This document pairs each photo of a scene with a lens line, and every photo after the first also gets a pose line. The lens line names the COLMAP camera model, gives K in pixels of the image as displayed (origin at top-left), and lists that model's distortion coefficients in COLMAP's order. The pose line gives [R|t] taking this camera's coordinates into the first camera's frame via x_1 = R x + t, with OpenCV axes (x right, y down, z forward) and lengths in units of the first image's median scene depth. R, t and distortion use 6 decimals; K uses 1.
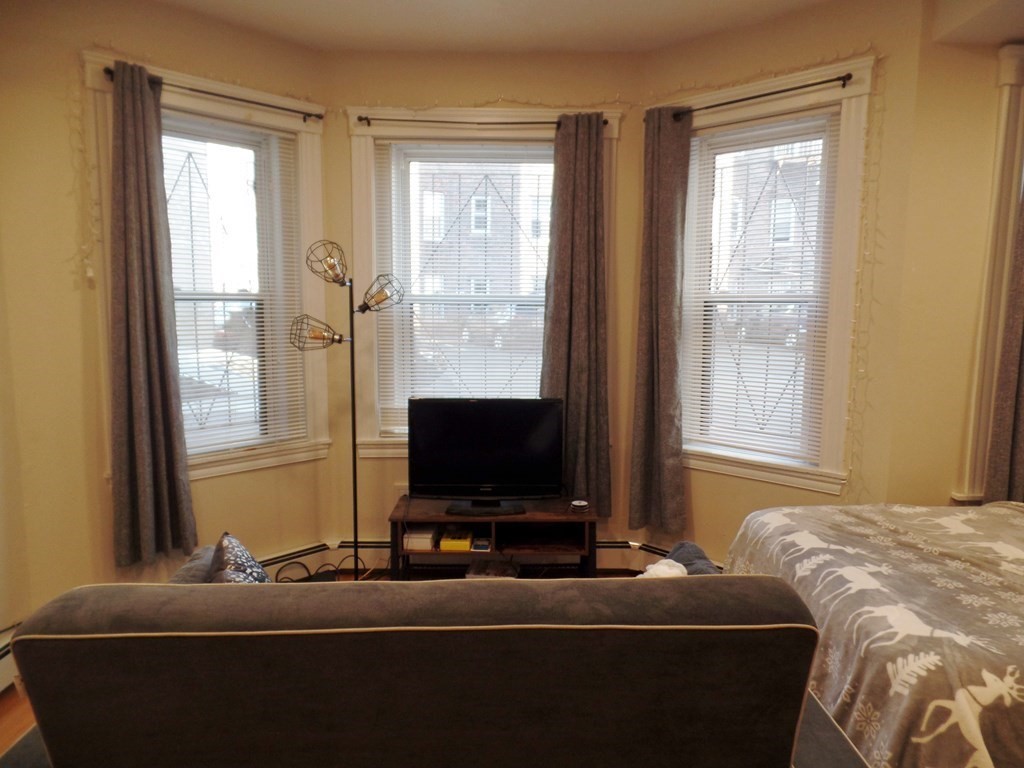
lens RADIAL K [[711.4, 0, 512.0], [0, 711.4, 384.0], [0, 0, 1]] dist [0.003398, -0.000192]
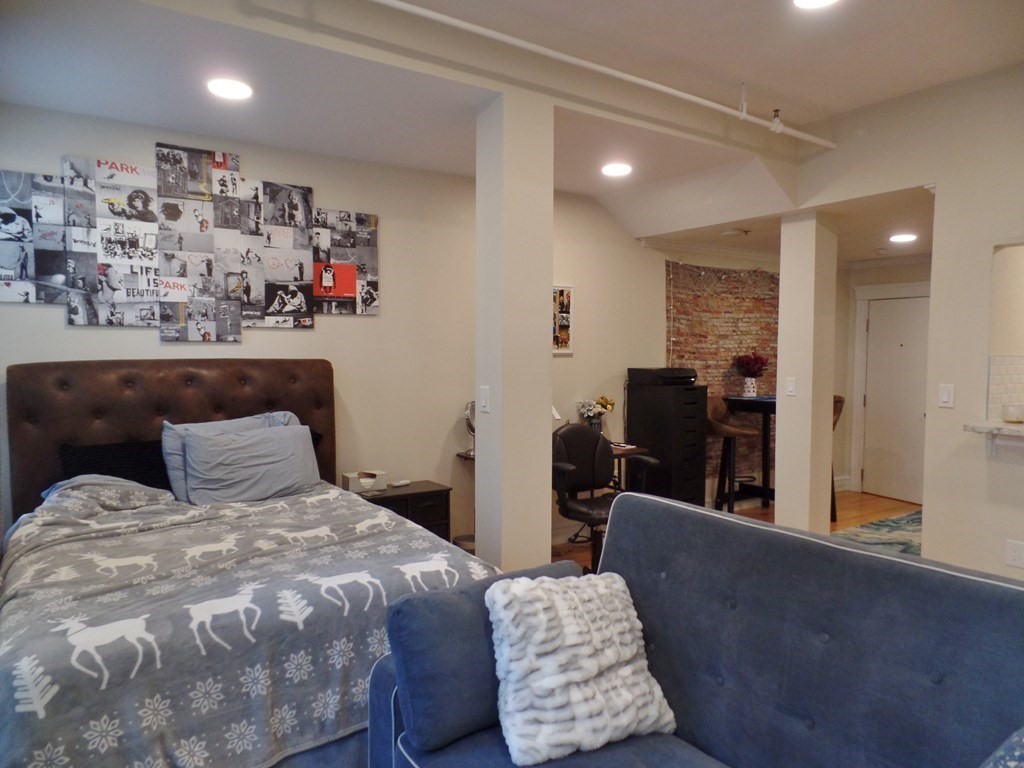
lens RADIAL K [[722.2, 0, 531.0], [0, 722.2, 396.9], [0, 0, 1]] dist [-0.005606, -0.001804]
pose [[-0.573236, -0.065875, 0.816738, -0.303199], [0.088720, 0.985913, 0.141789, -0.068176], [-0.814573, 0.153739, -0.559316, 0.782297]]
